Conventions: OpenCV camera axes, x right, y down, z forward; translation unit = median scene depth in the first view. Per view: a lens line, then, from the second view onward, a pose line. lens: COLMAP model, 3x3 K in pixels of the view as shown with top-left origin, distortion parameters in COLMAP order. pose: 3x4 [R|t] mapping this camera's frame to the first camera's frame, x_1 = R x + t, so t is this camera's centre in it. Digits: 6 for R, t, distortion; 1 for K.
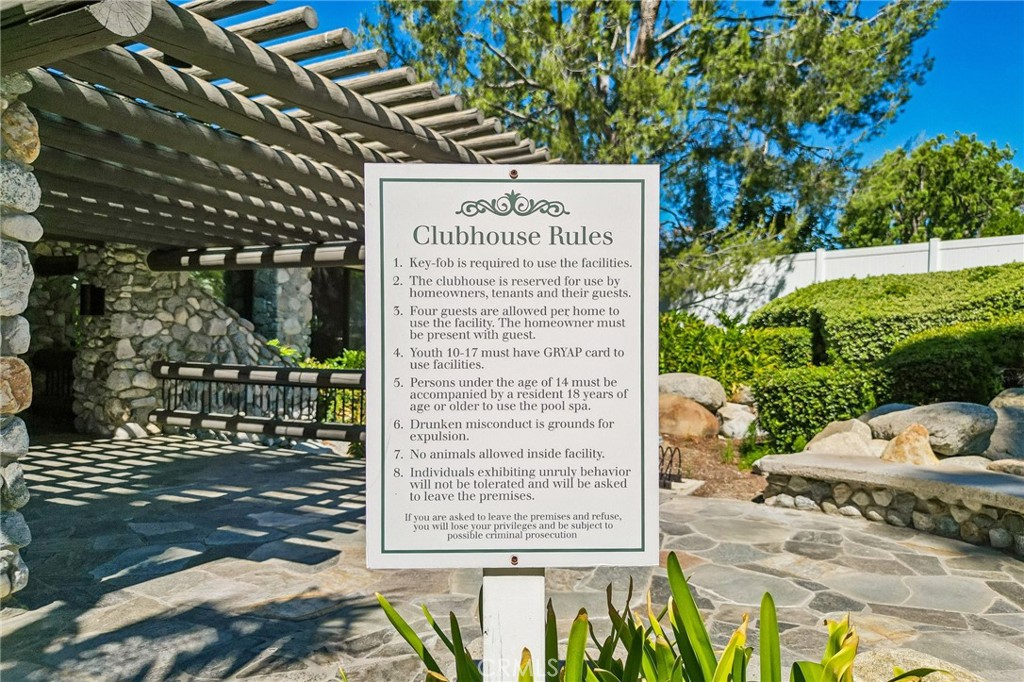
lens RADIAL K [[733.7, 0, 514.4], [0, 733.7, 337.8], [0, 0, 1]] dist [0.051881, -0.051137]
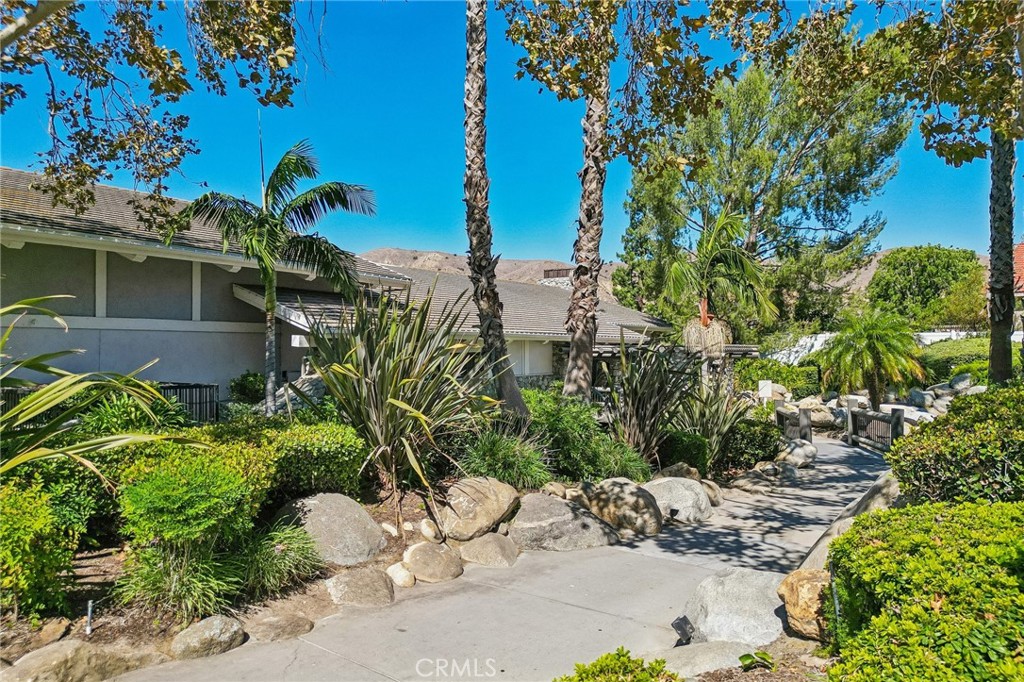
lens RADIAL K [[733.7, 0, 514.4], [0, 733.7, 337.8], [0, 0, 1]] dist [0.051881, -0.051137]
pose [[0.993531, -0.017368, -0.112227, -0.570310], [0.017726, 0.999840, 0.002193, -0.194394], [0.112171, -0.004168, 0.993680, -2.526522]]
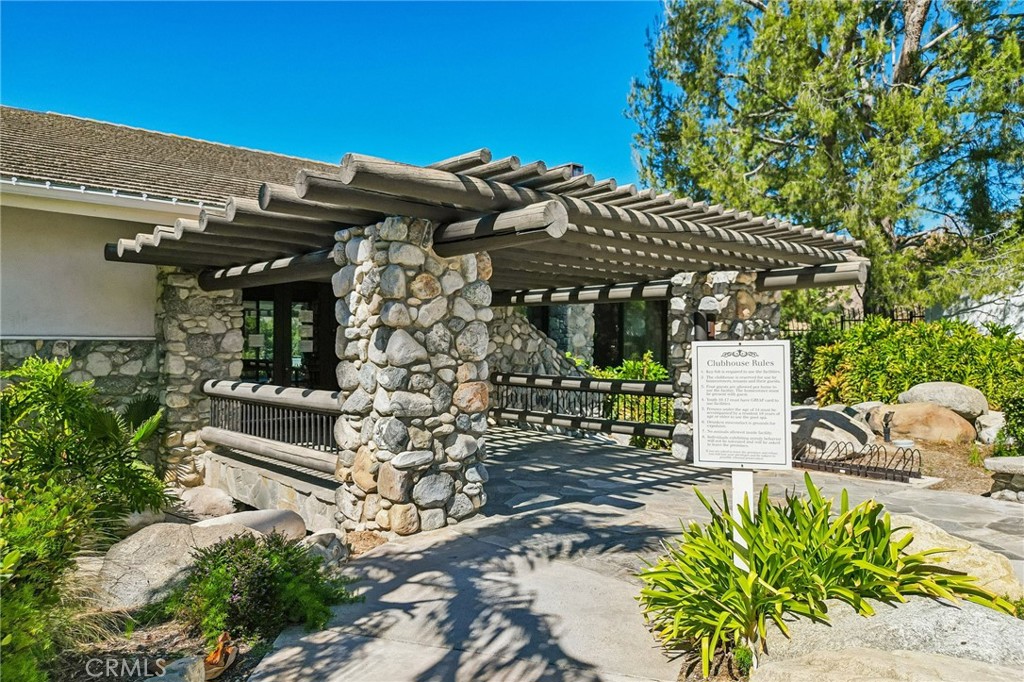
lens RADIAL K [[733.7, 0, 514.4], [0, 733.7, 337.8], [0, 0, 1]] dist [0.051881, -0.051137]
pose [[0.939125, -0.015050, -0.343247, 0.018553], [0.015536, 0.999878, -0.001335, -0.027266], [0.343225, -0.004078, 0.939244, -0.242823]]
